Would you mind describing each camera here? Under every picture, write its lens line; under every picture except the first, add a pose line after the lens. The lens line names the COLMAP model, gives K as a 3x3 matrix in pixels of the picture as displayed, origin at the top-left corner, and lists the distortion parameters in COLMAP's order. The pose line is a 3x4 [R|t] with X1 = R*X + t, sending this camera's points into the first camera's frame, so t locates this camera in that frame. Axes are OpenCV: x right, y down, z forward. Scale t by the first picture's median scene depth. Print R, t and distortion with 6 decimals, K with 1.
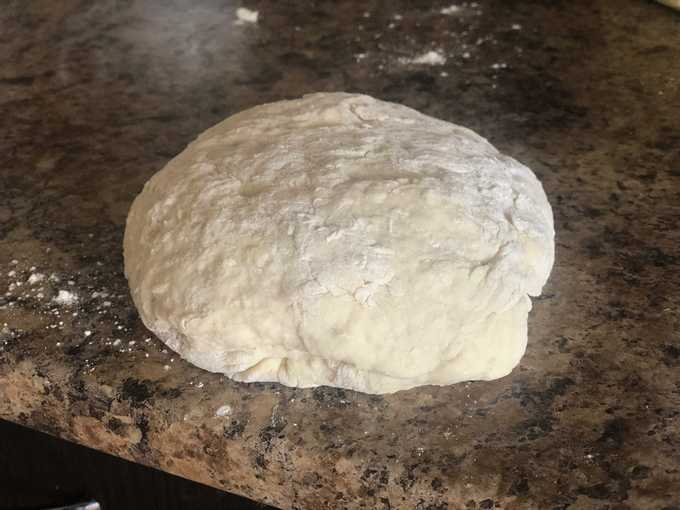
lens RADIAL K [[1023.8, 0, 345.9], [0, 1023.8, 252.0], [0, 0, 1]] dist [-0.080100, 0.000000]
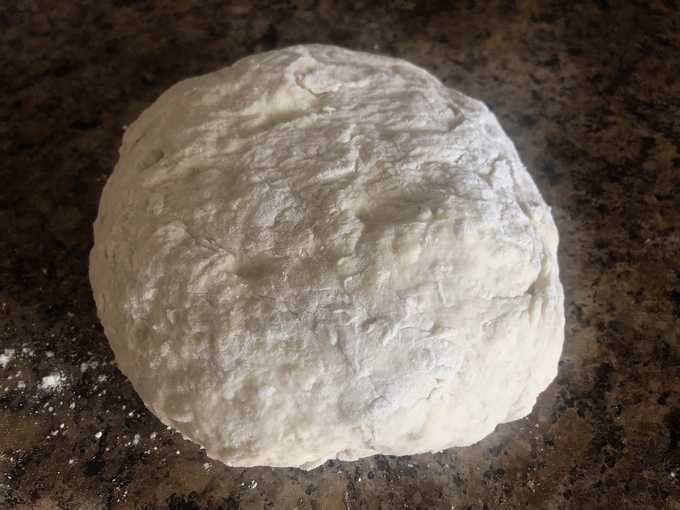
lens RADIAL K [[590.6, 0, 333.2], [0, 590.6, 261.1], [0, 0, 1]] dist [-0.035601, 0.009207]
pose [[0.951565, -0.259154, 0.165417, -0.110132], [0.166642, 0.886897, 0.430864, -0.263413], [-0.258368, -0.382430, 0.887126, 0.588238]]
